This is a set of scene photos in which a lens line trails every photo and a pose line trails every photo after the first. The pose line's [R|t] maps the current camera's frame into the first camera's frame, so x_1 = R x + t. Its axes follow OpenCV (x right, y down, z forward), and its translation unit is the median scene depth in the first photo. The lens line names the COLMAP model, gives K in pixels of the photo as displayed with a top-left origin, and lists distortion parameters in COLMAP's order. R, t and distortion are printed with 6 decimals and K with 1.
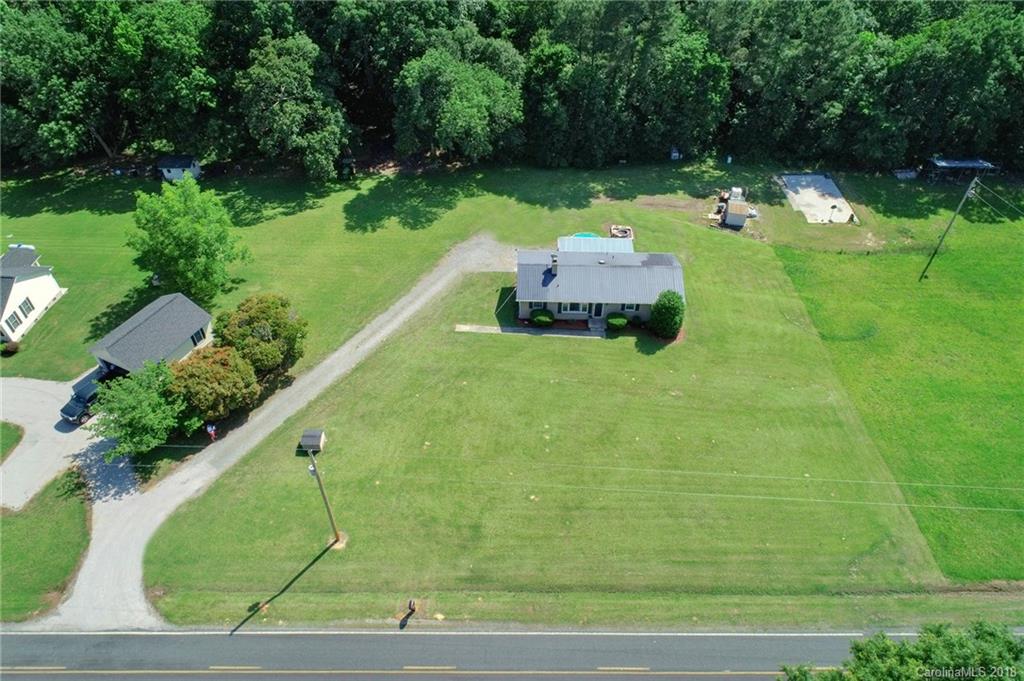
lens RADIAL K [[673.4, 0, 512.0], [0, 673.4, 340.5], [0, 0, 1]] dist [0.000265, -0.004029]
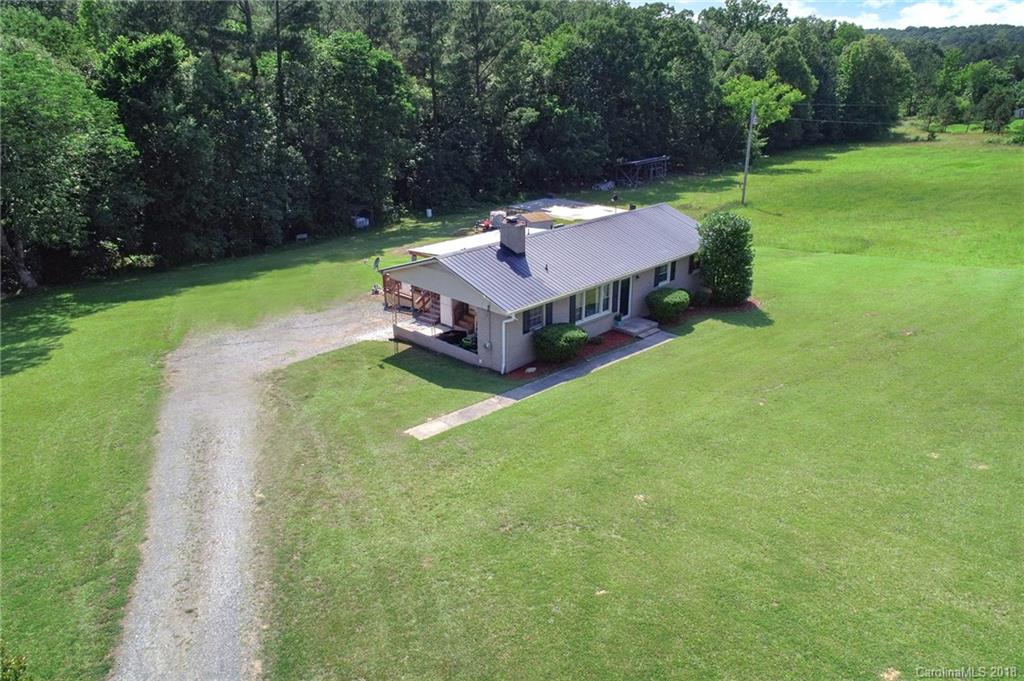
lens RADIAL K [[764.8, 0, 512.0], [0, 764.8, 340.5], [0, 0, 1]] dist [-0.003222, -0.003589]
pose [[0.671853, -0.260987, 0.693180, -0.294915], [0.504509, 0.846446, -0.170294, 0.029516], [-0.542295, 0.464128, 0.700358, 0.684369]]
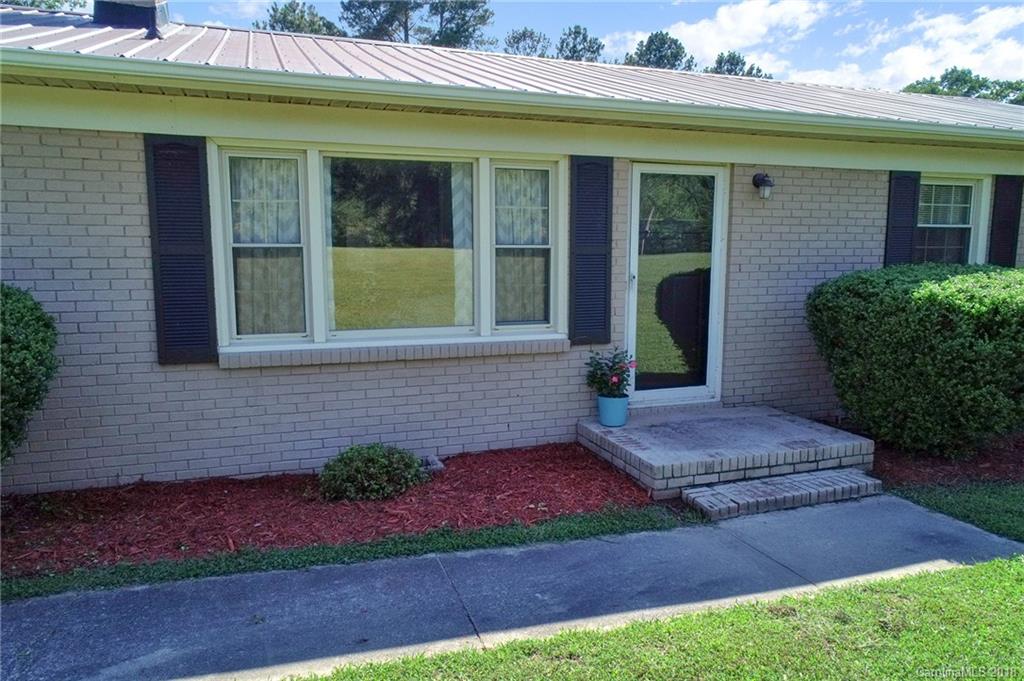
lens RADIAL K [[700.0, 0, 512.0], [0, 700.0, 340.5], [0, 0, 1]] dist [-0.001404, -0.001025]
pose [[0.931422, -0.042775, 0.361418, 0.075840], [0.246440, 0.804881, -0.539846, 0.002984], [-0.267807, 0.591892, 0.760226, 0.938296]]
